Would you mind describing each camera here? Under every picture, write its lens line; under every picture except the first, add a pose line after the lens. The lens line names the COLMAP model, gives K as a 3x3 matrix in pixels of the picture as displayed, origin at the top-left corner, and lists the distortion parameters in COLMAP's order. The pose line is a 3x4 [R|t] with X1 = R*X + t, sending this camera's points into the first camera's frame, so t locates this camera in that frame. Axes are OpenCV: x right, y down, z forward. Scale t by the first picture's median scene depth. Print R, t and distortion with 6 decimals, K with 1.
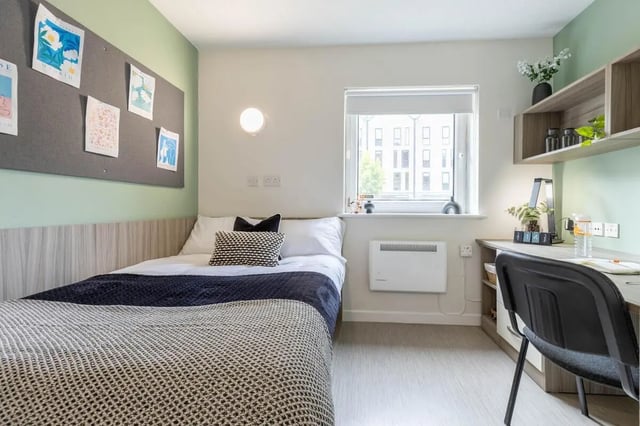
lens RADIAL K [[290.1, 0, 335.3], [0, 290.1, 205.1], [0, 0, 1]] dist [0.000911, -0.001132]
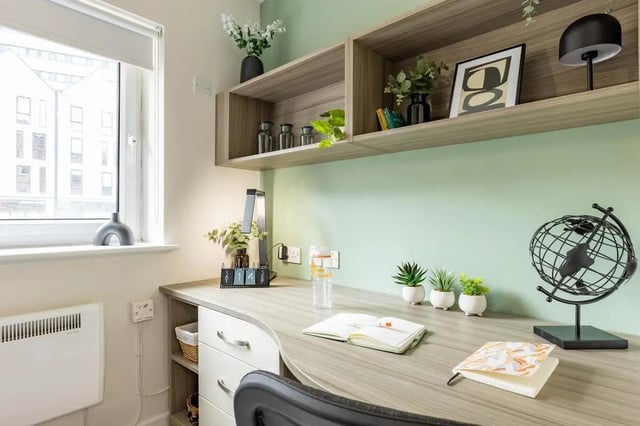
lens RADIAL K [[341.4, 0, 328.9], [0, 341.4, 213.7], [0, 0, 1]] dist [-0.004547, 0.002981]
pose [[0.589226, -0.000538, 0.807968, 0.141203], [0.004275, 0.999988, -0.002451, -0.029149], [-0.807957, 0.004898, 0.589221, 0.345623]]
